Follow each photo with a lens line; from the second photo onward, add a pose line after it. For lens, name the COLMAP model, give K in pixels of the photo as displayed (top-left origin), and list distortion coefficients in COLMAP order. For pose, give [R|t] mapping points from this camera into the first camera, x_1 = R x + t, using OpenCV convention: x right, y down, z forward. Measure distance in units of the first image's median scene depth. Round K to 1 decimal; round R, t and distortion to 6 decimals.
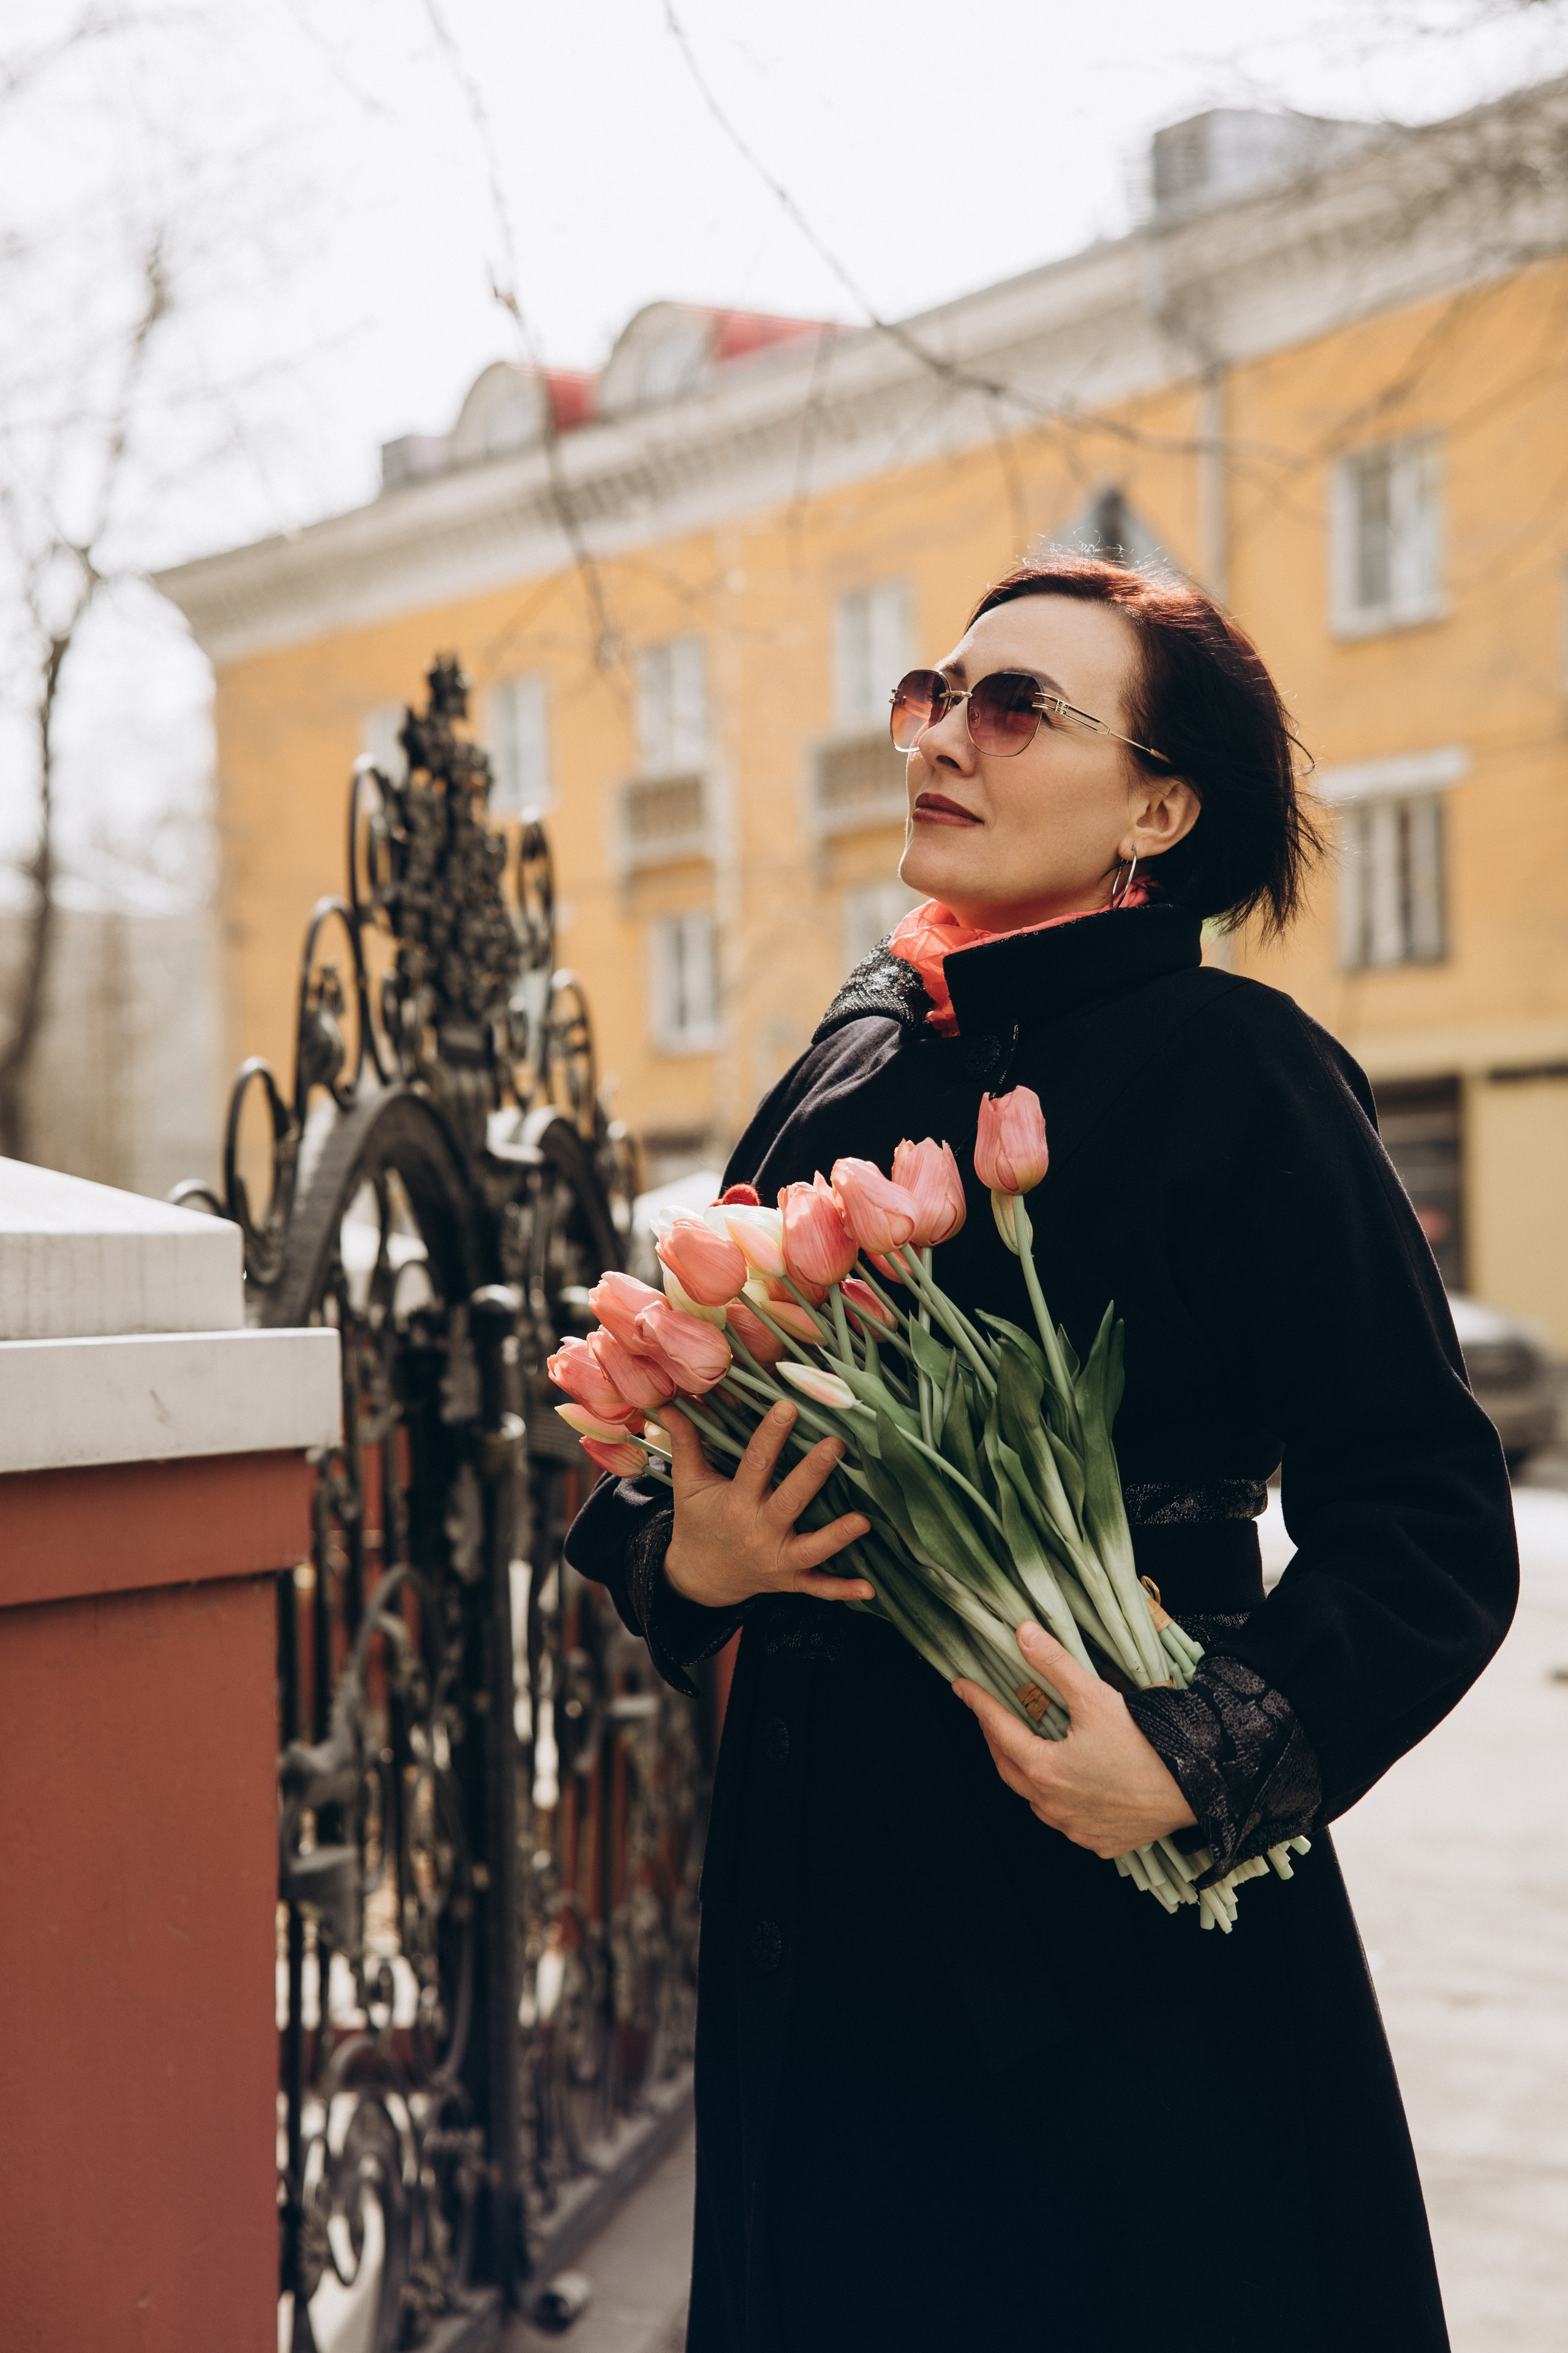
lens RADIAL K [[3850.1, 0, 782.7], [0, 3850.1, 1354.5], [0, 0, 1]] dist [0.051695, -0.028501]
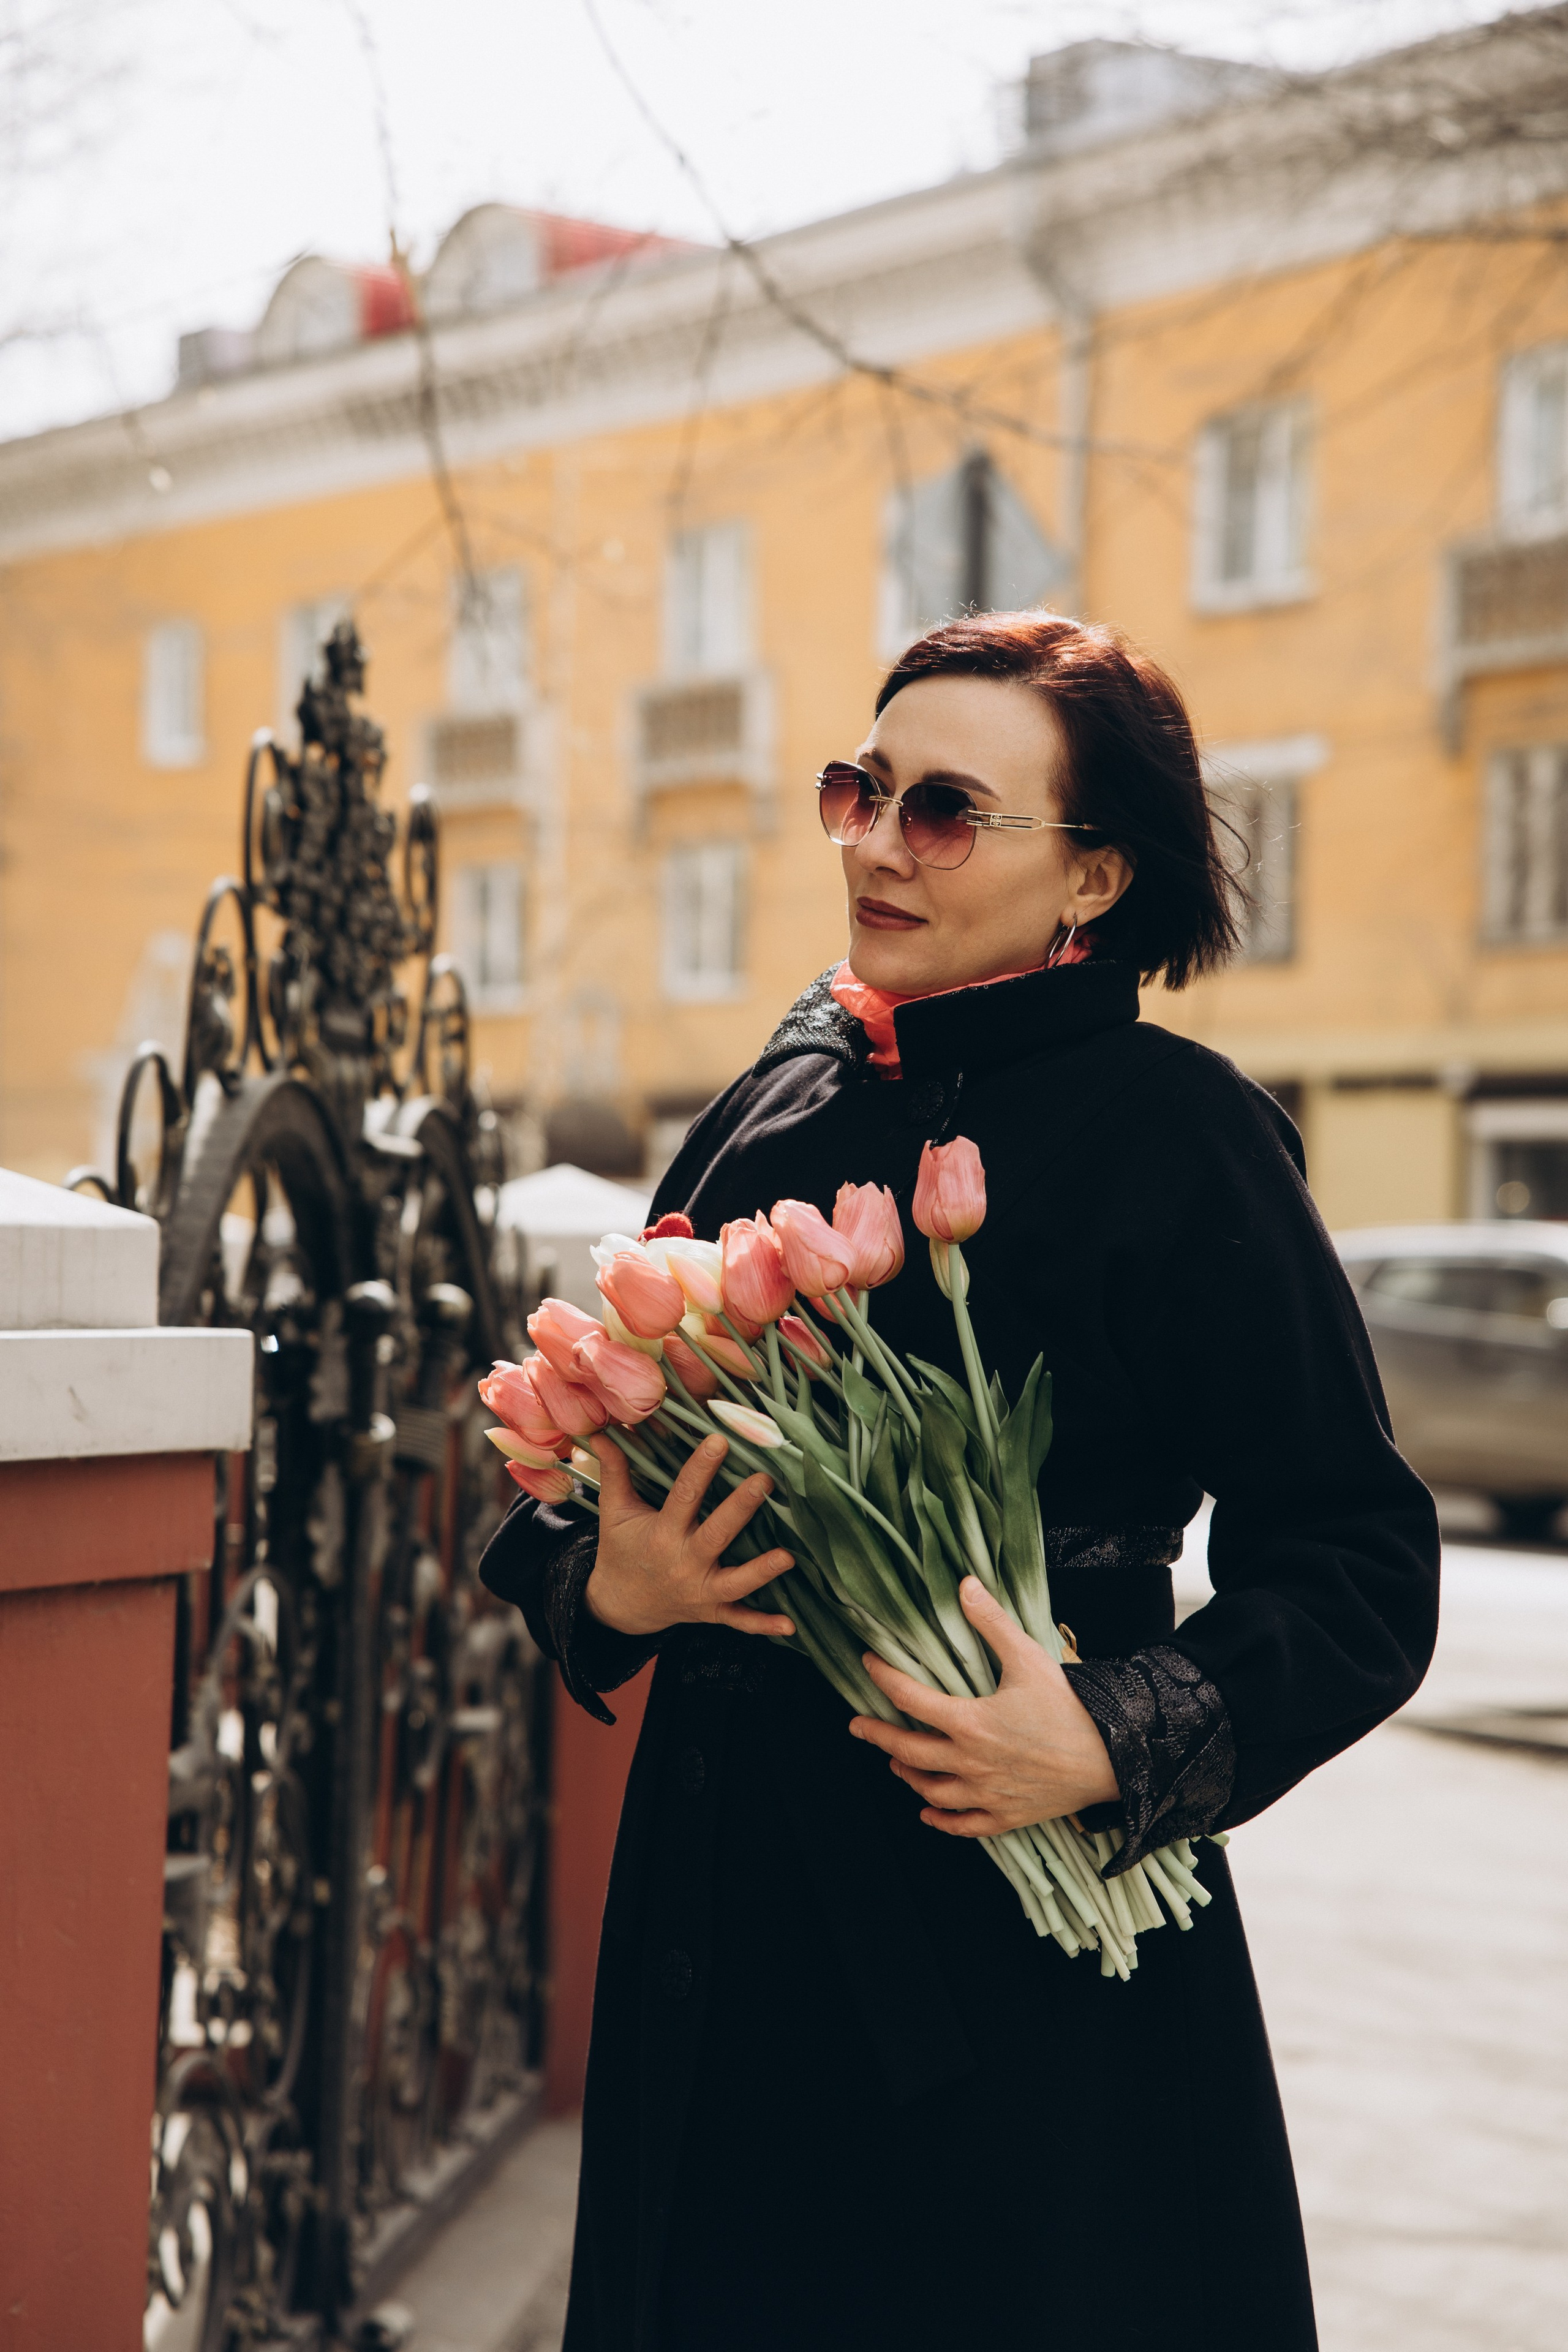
lens RADIAL K [[4532.9, 0, 786.4], [0, 4532.9, 1217.3], [0, 0, 1]] dist [0.135817, -1.303263]
pose [[0.994333, 0.055095, 0.090919, -0.075823], [-0.053940, 0.998430, -0.015107, -0.022827], [-0.091609, 0.010118, 0.995744, -0.151174]]
